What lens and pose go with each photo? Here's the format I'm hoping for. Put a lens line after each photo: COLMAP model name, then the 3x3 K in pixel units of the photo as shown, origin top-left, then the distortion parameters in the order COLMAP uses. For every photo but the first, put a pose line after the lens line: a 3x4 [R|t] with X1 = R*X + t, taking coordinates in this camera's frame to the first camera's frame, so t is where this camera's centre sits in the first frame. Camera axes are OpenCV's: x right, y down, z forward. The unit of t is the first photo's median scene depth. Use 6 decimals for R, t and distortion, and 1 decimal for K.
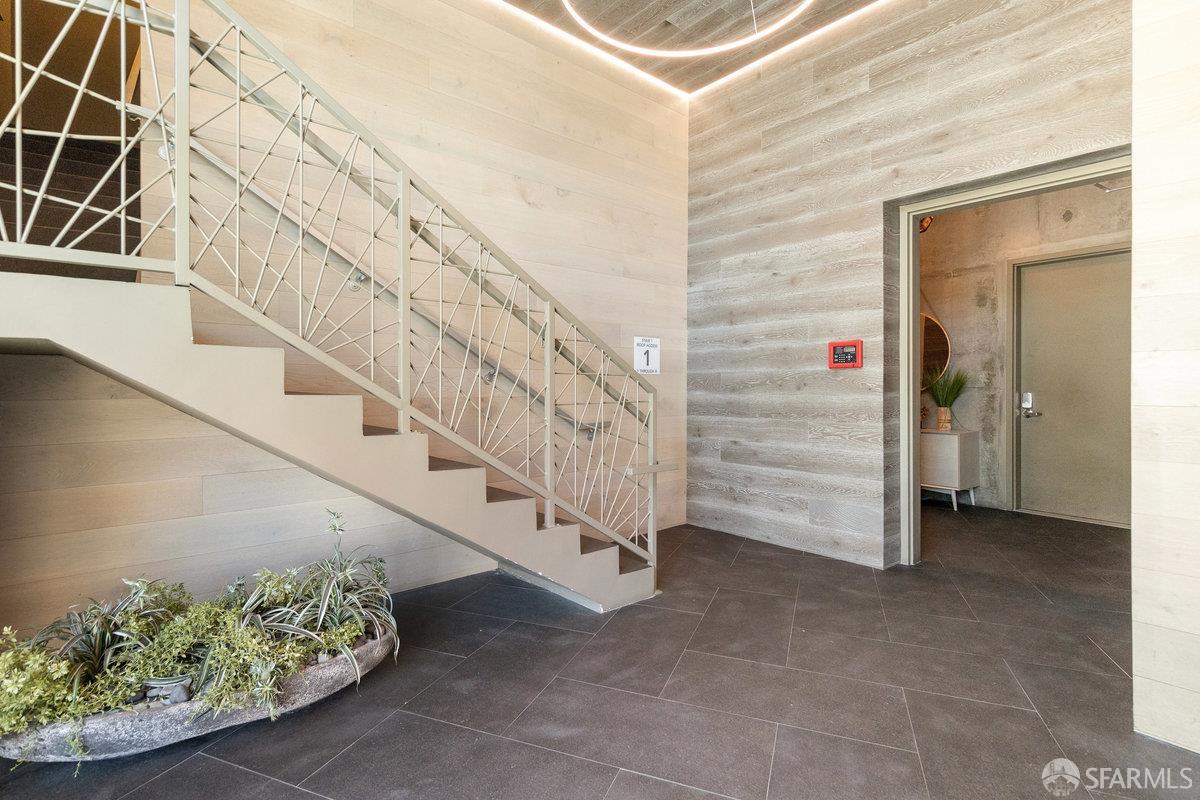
lens RADIAL K [[578.8, 0, 599.0], [0, 578.8, 385.1], [0, 0, 1]] dist [0.002305, -0.000262]
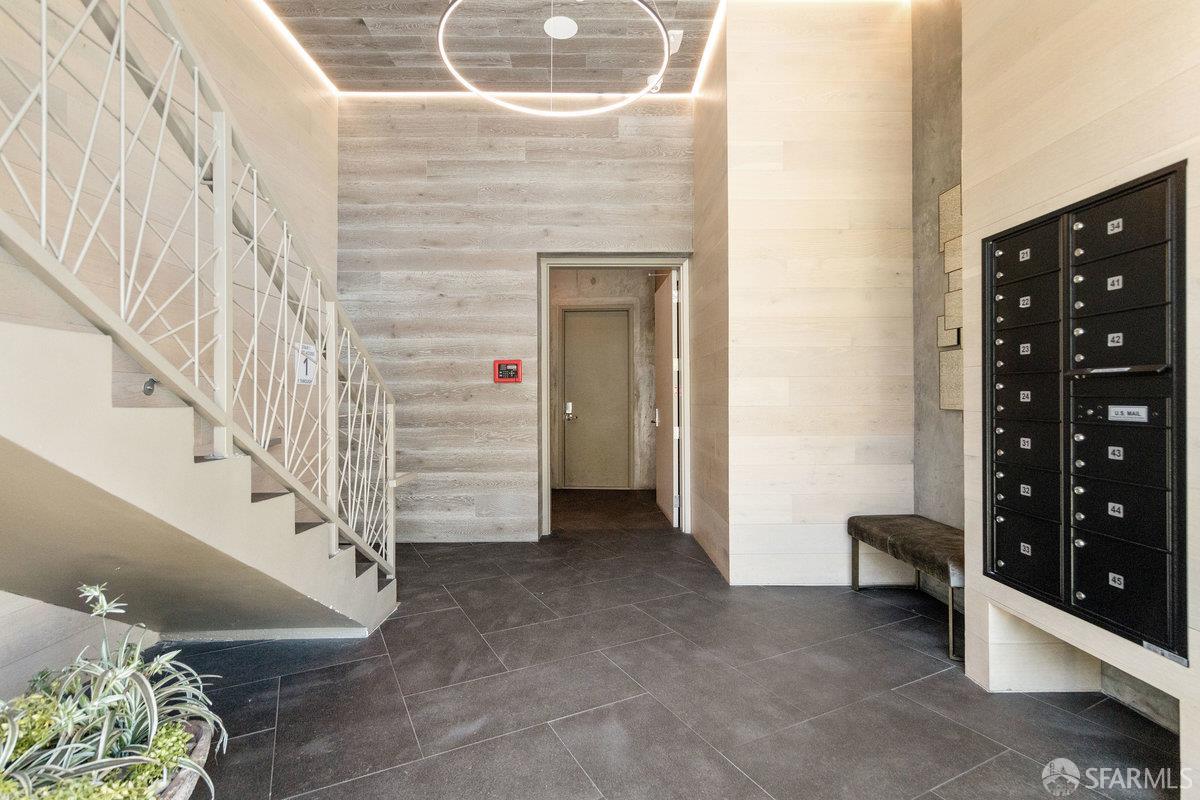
lens RADIAL K [[575.0, 0, 600.3], [0, 575.0, 397.3], [0, 0, 1]] dist [-0.000783, -0.000147]
pose [[0.635250, -0.000586, 0.772306, -0.387077], [0.002769, 0.999995, -0.001519, 0.004479], [-0.772302, 0.003103, 0.635248, 0.088349]]
